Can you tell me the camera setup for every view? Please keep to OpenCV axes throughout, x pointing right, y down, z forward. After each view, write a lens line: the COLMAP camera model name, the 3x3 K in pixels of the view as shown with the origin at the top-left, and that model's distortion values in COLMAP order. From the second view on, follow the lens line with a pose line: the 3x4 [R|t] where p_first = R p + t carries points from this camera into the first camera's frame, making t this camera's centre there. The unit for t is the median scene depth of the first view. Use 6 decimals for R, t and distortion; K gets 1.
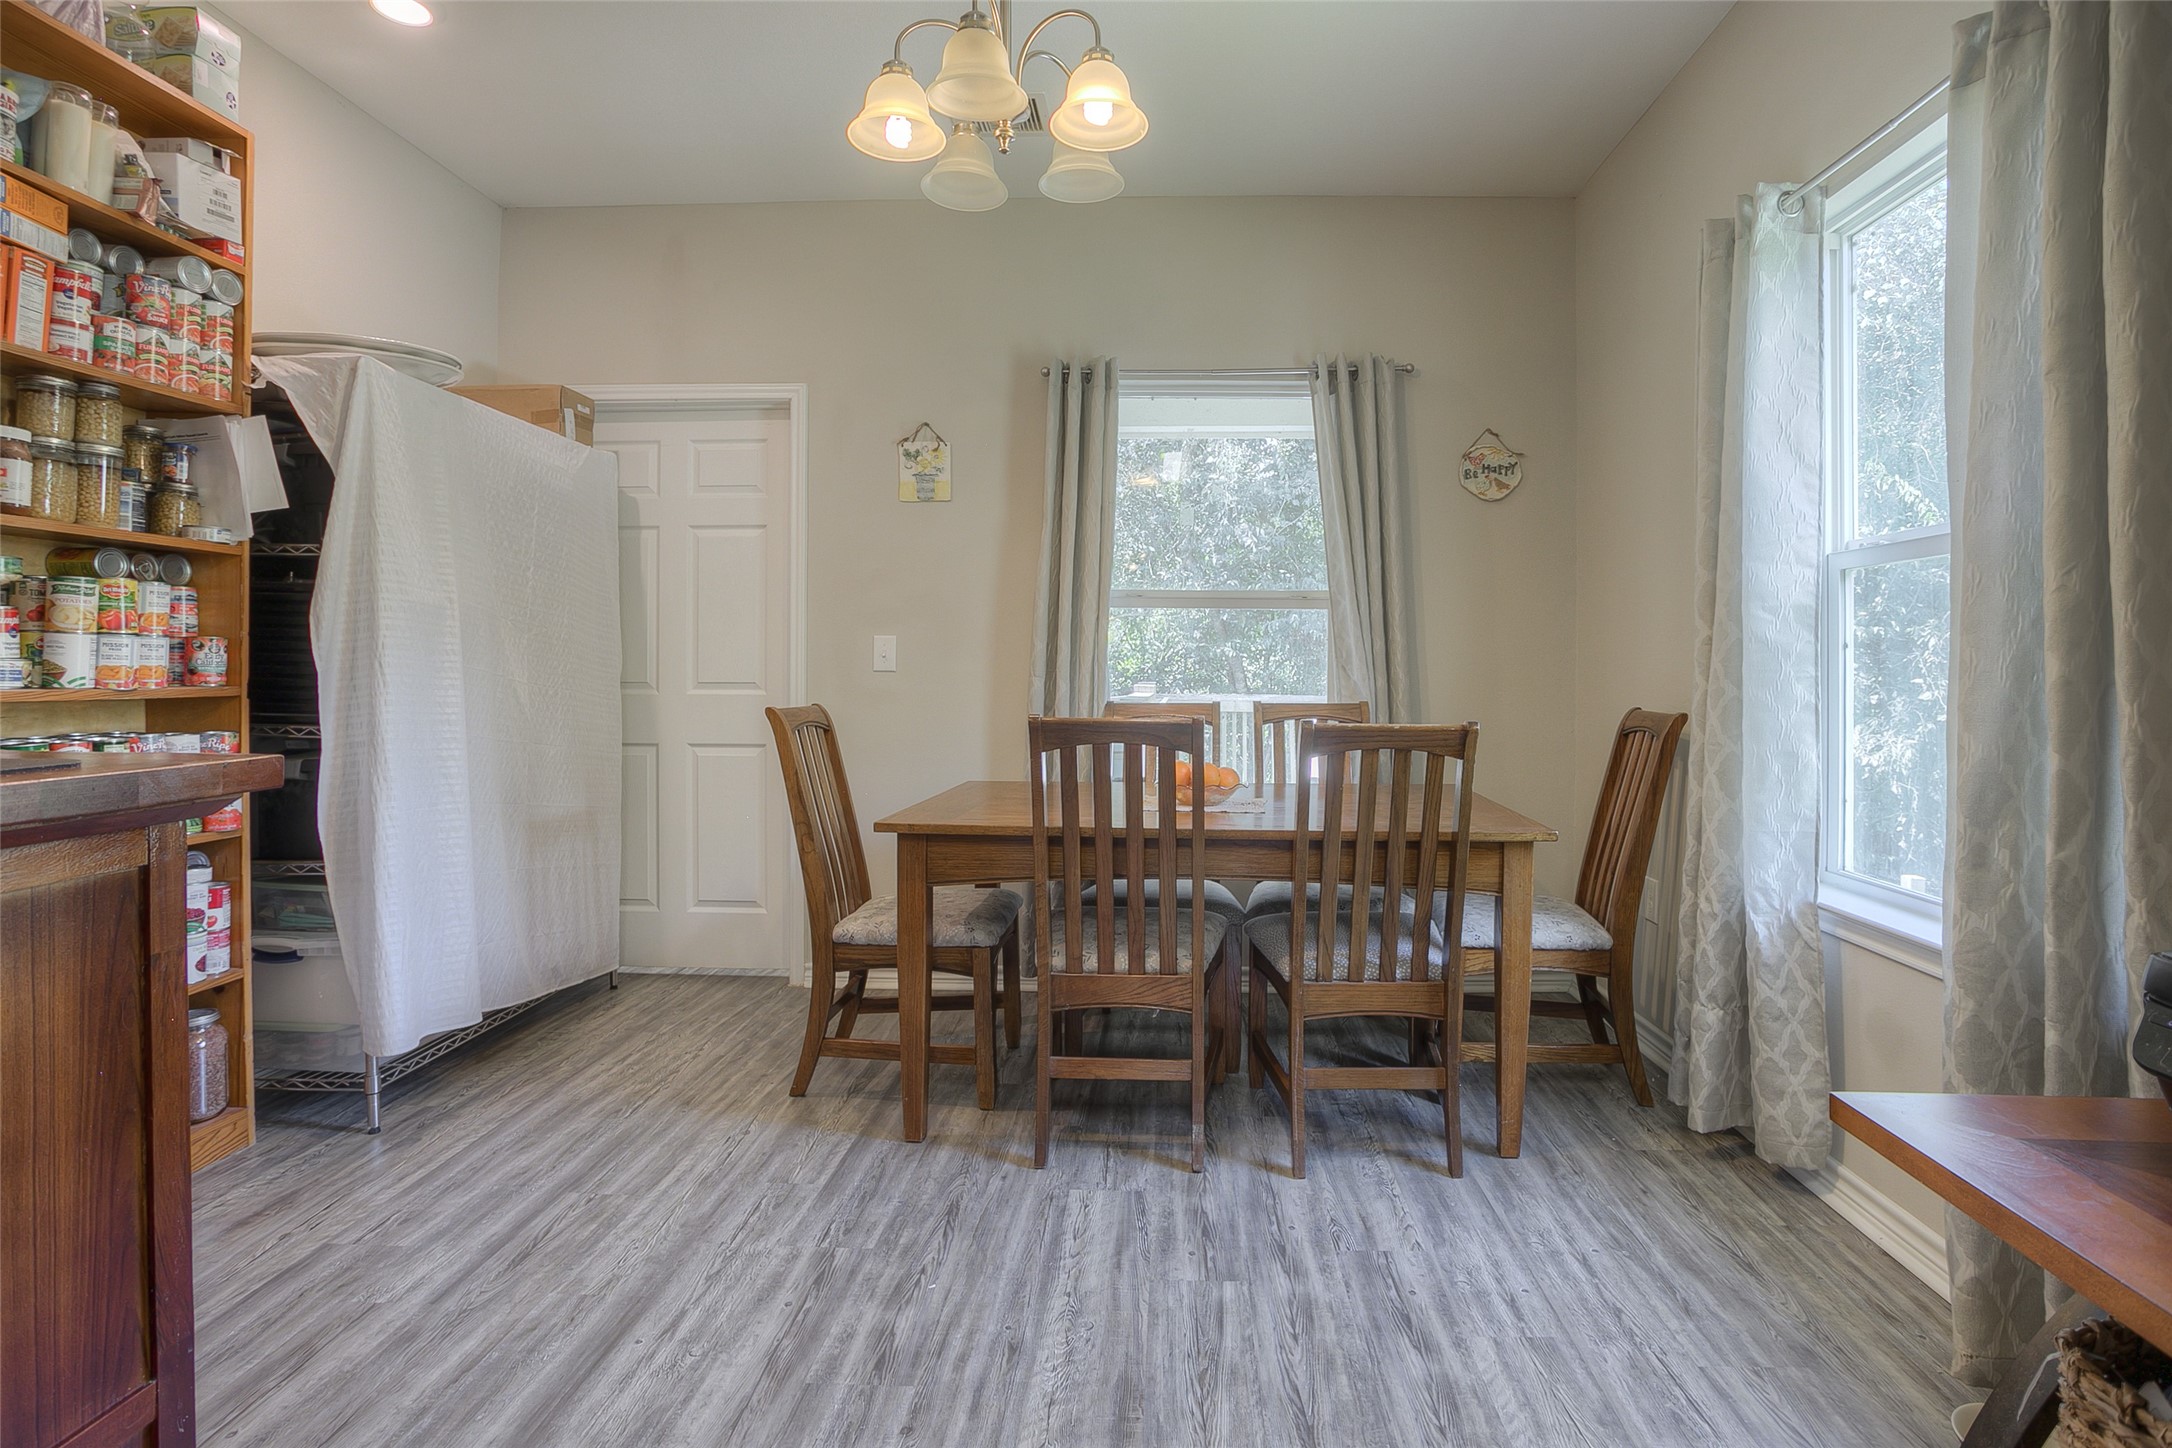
lens RADIAL K [[1117.0, 0, 1101.2], [0, 1117.0, 696.2], [0, 0, 1]] dist [-0.072748, 0.044477]
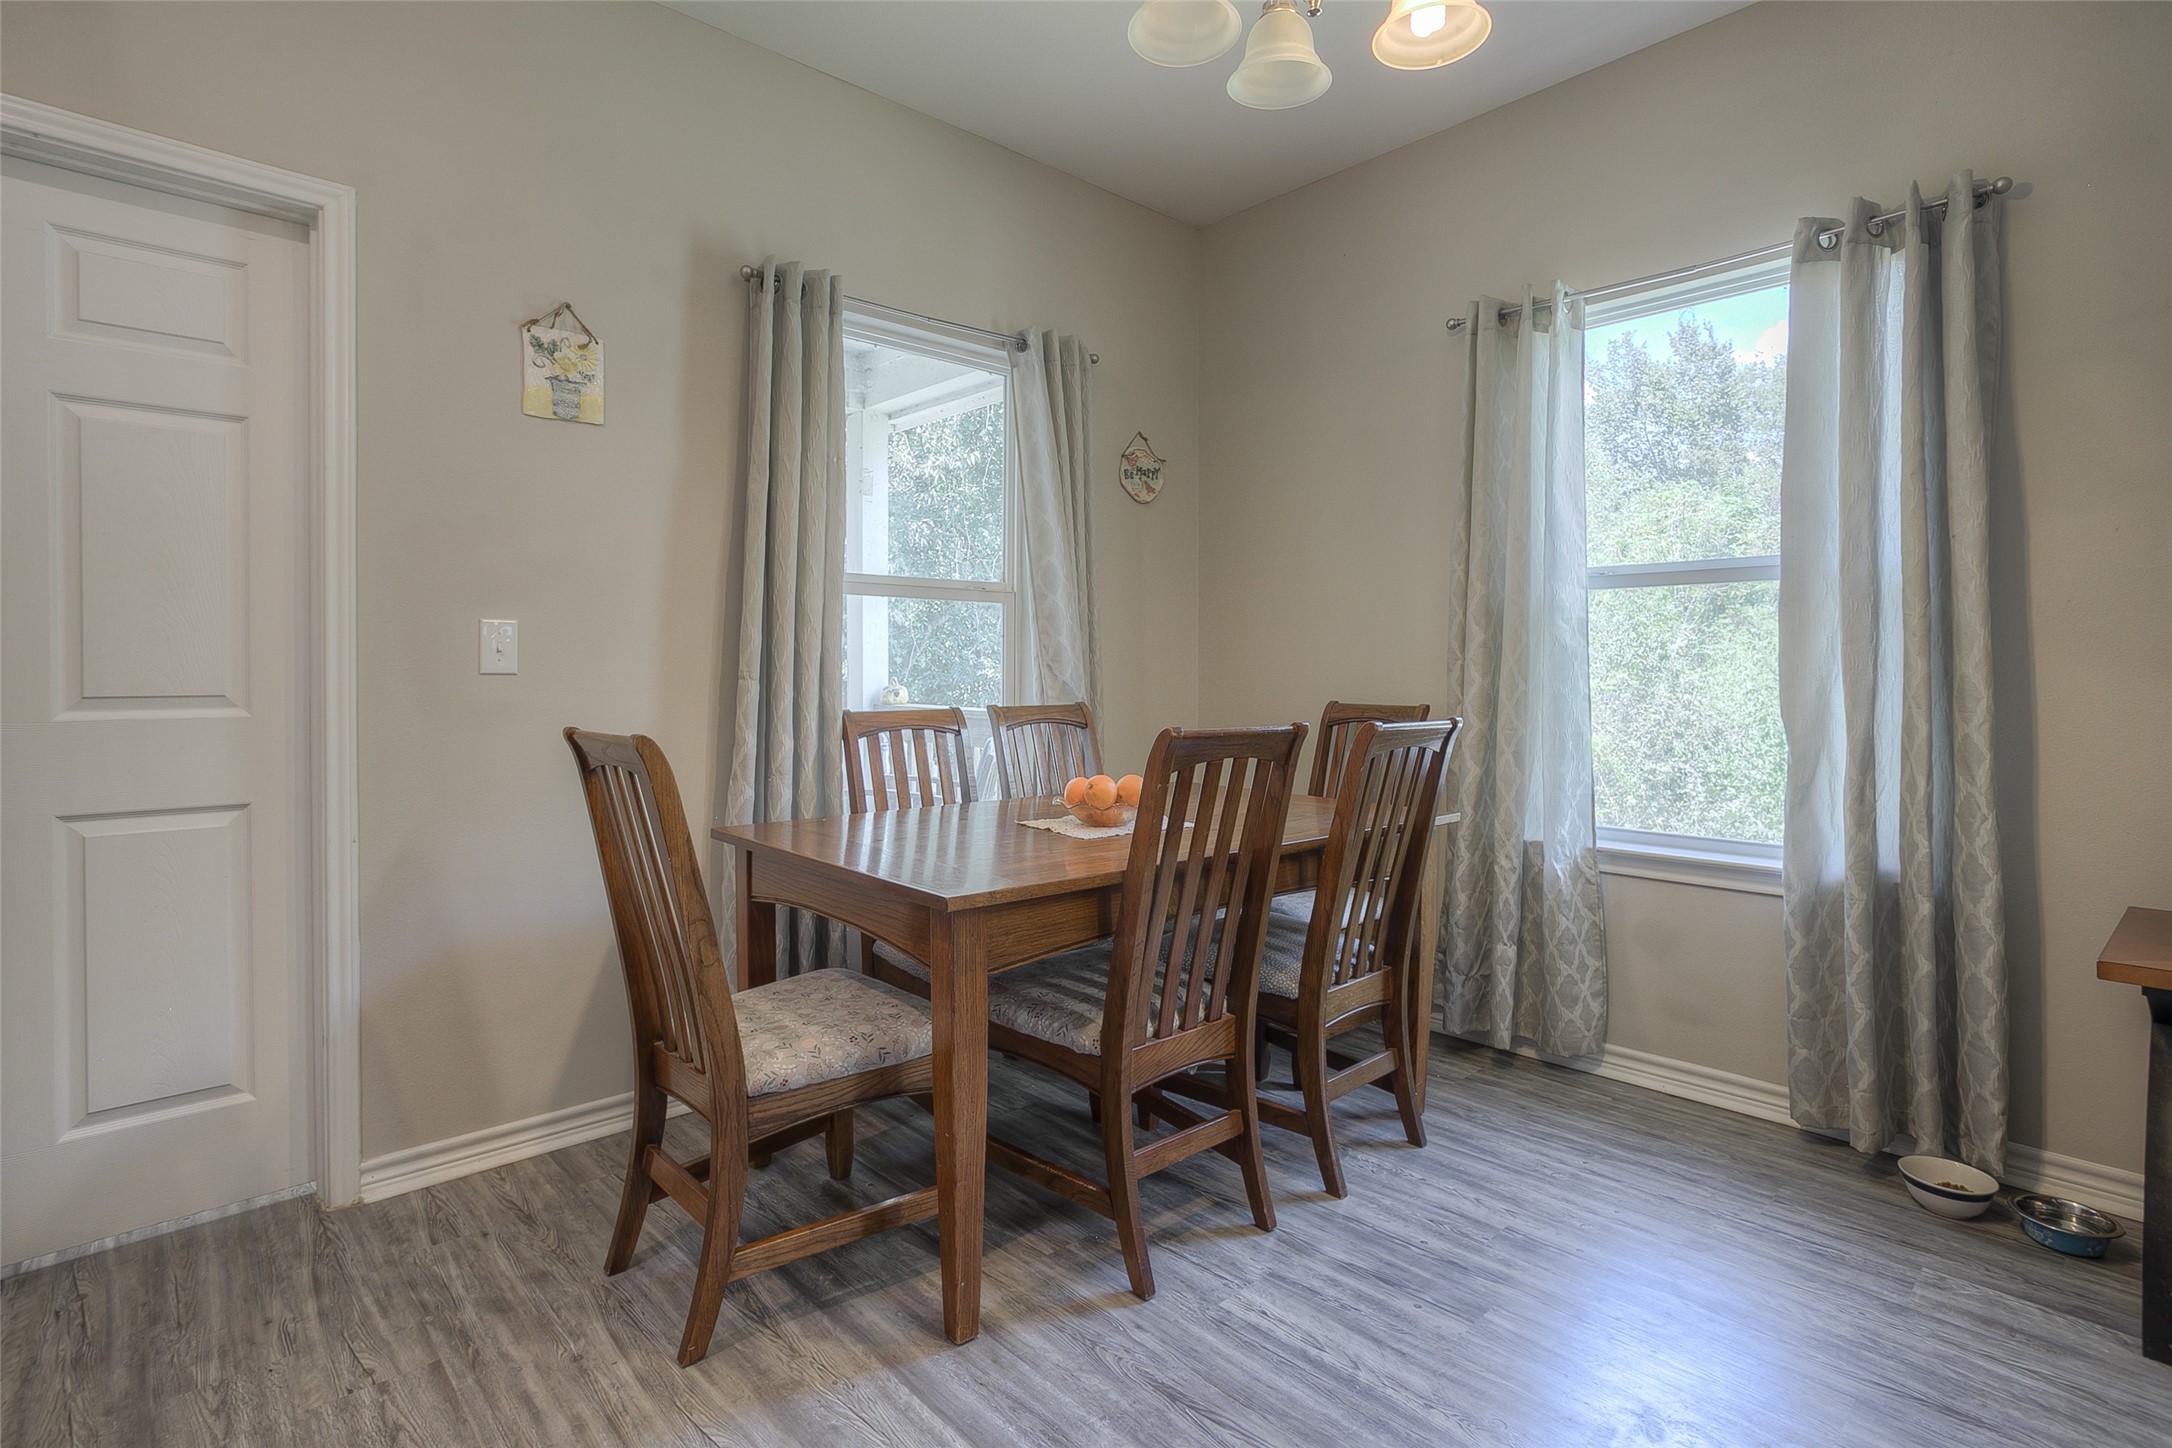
lens RADIAL K [[1117.0, 0, 1101.2], [0, 1117.0, 696.2], [0, 0, 1]] dist [-0.072748, 0.044477]
pose [[0.692113, -0.020928, 0.721486, -0.623114], [0.019181, 0.999760, 0.010601, -0.014063], [-0.721534, 0.006502, 0.692348, 0.463482]]
